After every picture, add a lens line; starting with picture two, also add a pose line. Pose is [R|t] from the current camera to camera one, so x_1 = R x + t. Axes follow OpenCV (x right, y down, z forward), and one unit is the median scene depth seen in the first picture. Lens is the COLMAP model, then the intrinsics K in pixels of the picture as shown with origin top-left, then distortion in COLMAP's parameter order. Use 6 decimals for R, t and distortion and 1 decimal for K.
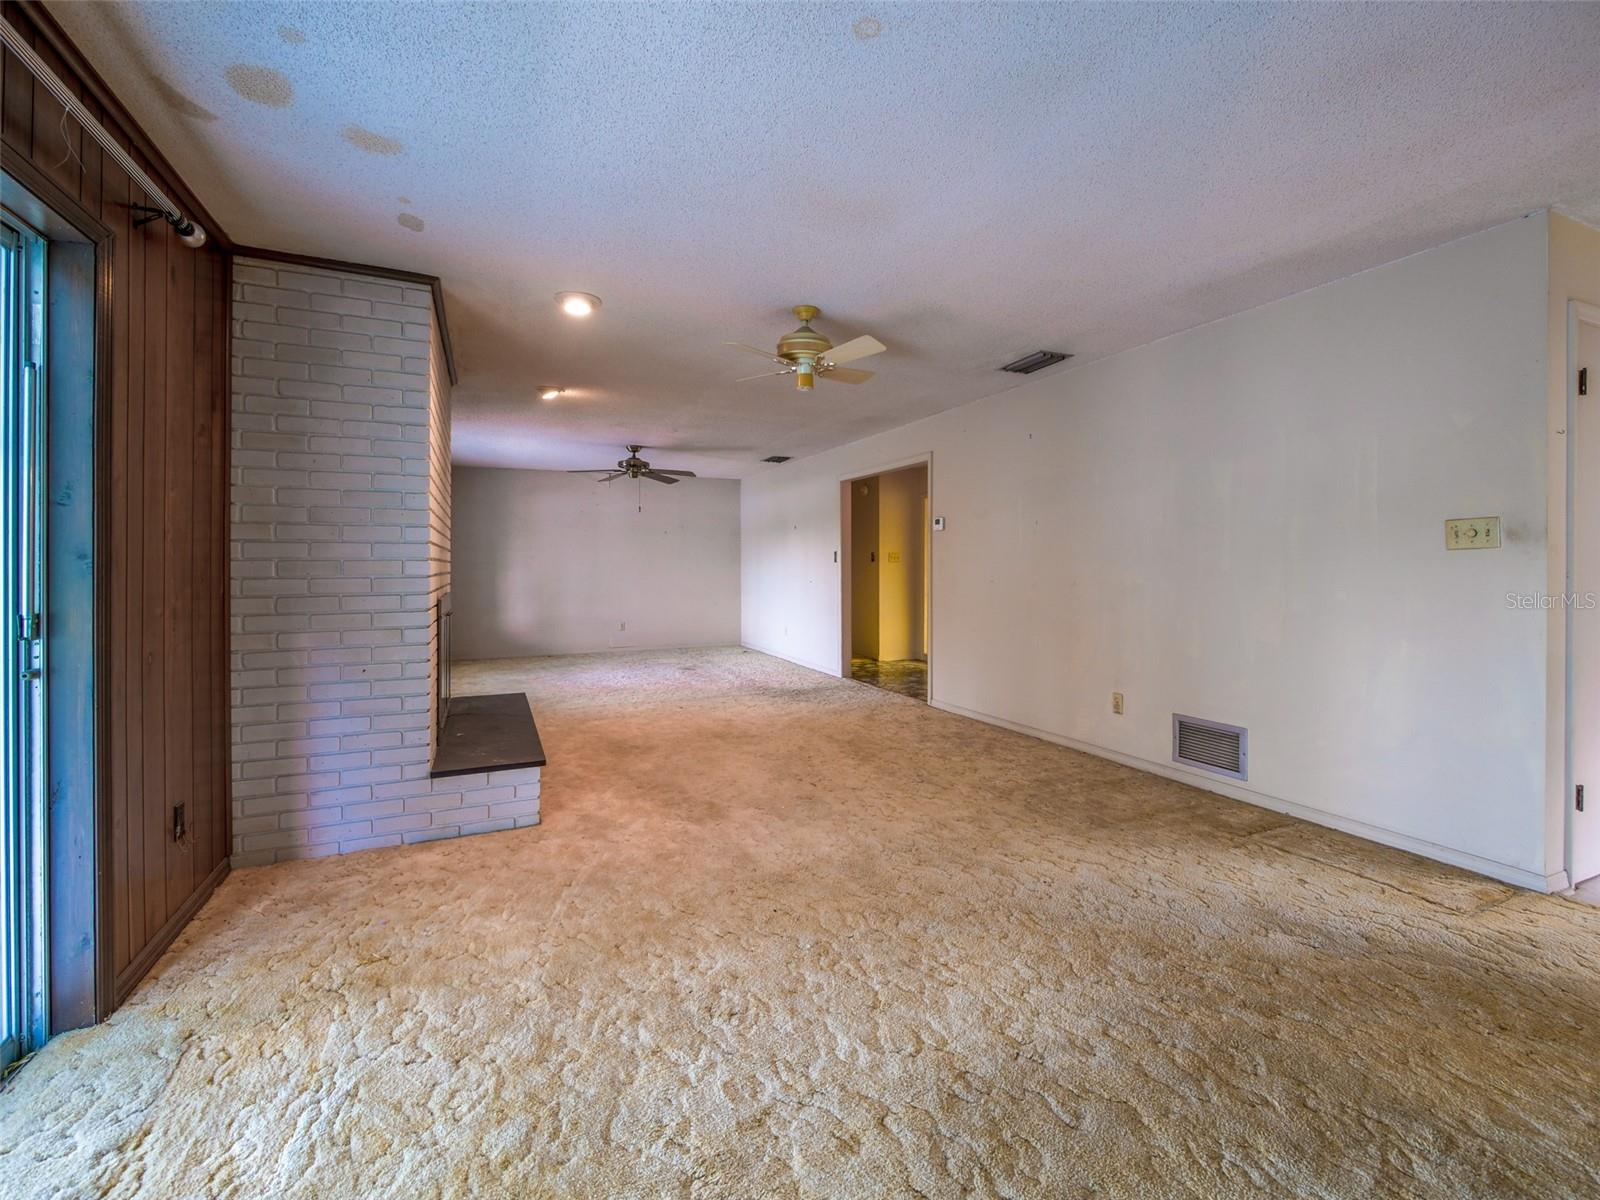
lens RADIAL K [[684.3, 0, 730.0], [0, 684.3, 566.7], [0, 0, 1]] dist [0.000118, 0.000102]
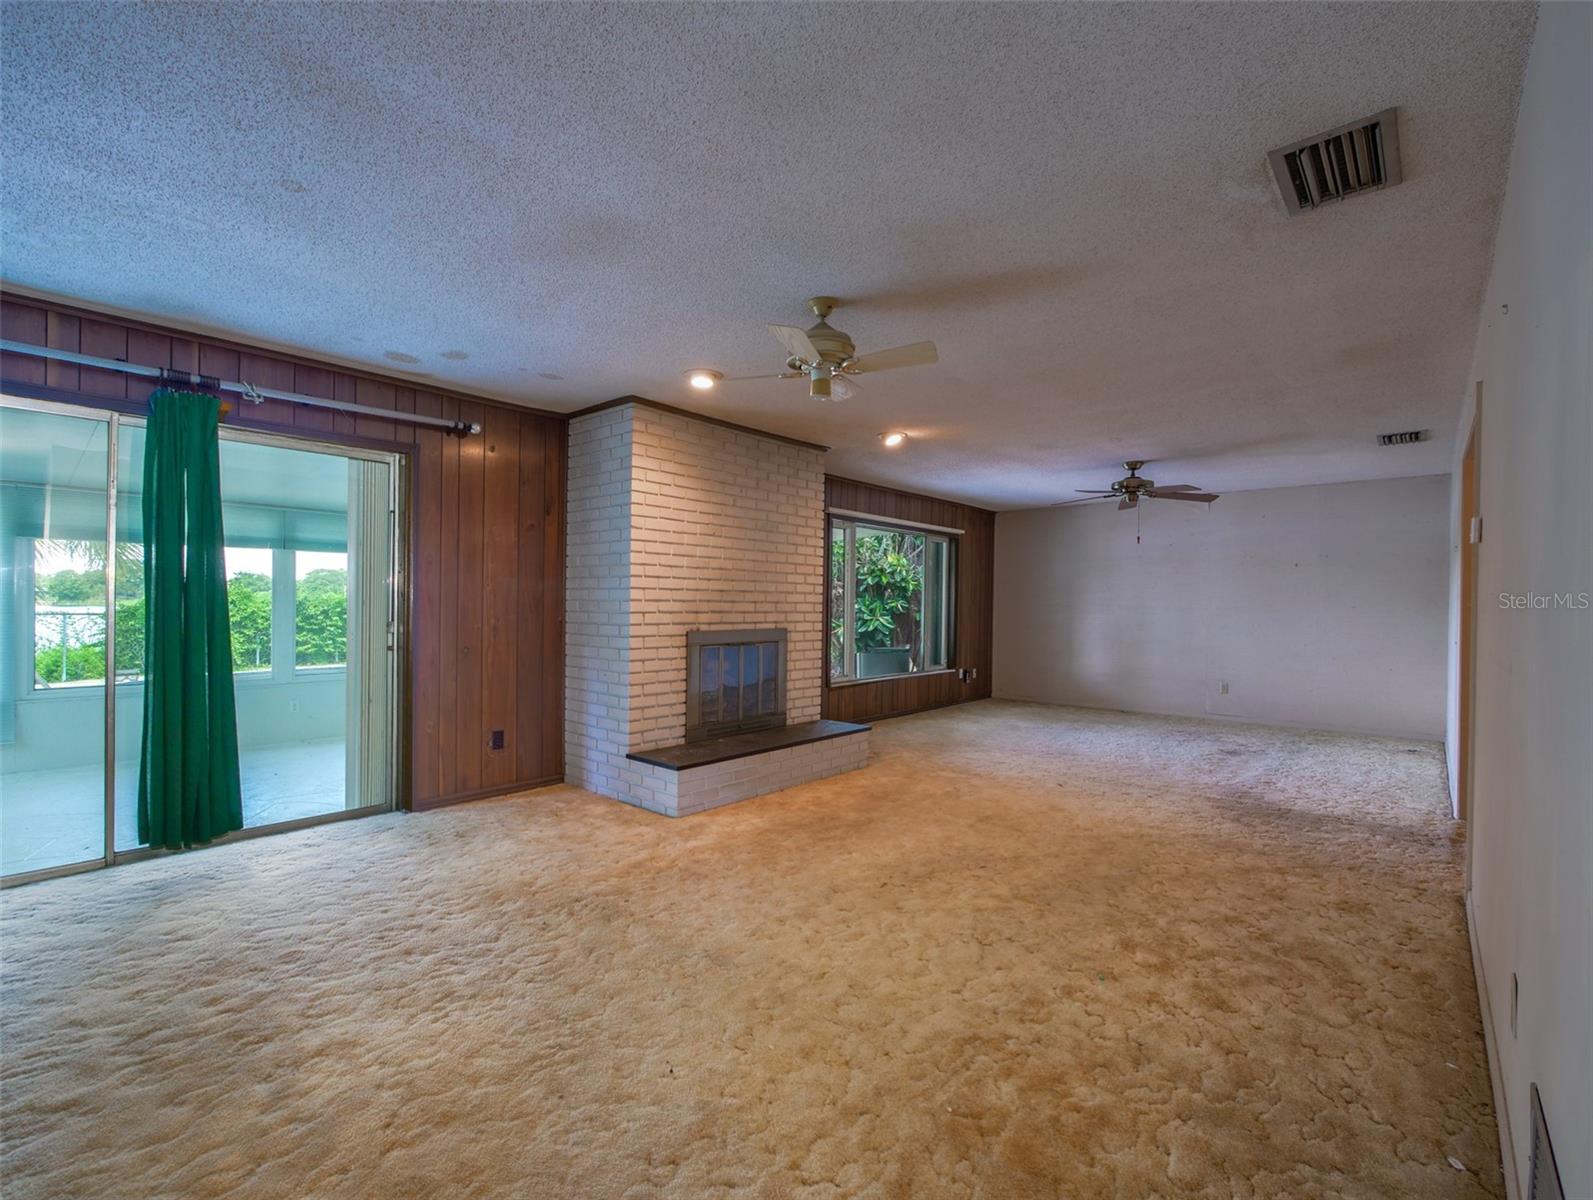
lens RADIAL K [[675.7, 0, 795.5], [0, 675.7, 609.2], [0, 0, 1]] dist [-0.006292, 0.000250]
pose [[0.467120, 0.013912, -0.884084, 1.010399], [-0.013594, 0.999871, 0.008551, -0.009964], [0.884089, 0.008024, 0.467249, 0.717581]]
